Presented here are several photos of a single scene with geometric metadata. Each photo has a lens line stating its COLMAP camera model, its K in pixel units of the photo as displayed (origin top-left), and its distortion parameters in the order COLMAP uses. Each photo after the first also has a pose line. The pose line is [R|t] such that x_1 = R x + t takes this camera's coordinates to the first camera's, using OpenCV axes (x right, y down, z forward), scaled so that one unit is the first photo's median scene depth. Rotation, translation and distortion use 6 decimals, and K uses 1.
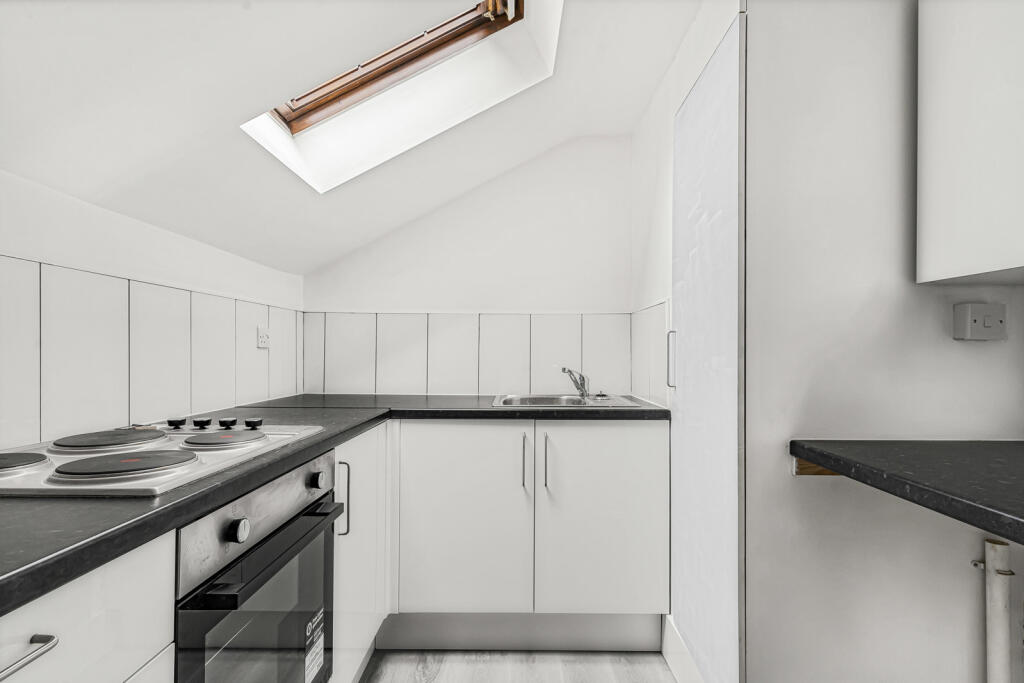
lens RADIAL K [[493.3, 0, 509.0], [0, 493.3, 351.6], [0, 0, 1]] dist [-0.004407, 0.000435]
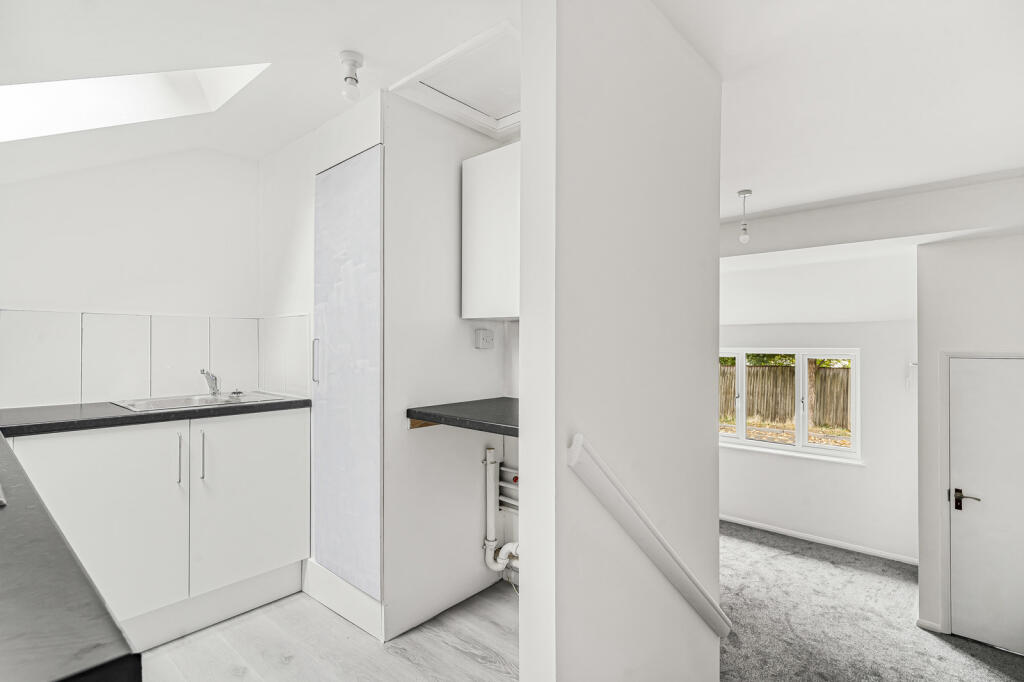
lens RADIAL K [[493.3, 0, 510.5], [0, 493.3, 340.2], [0, 0, 1]] dist [-0.004407, 0.000435]
pose [[0.639984, 0.001237, 0.768387, -0.383099], [0.000375, 0.999998, -0.001922, -0.039178], [-0.768388, 0.001518, 0.639982, -0.268748]]
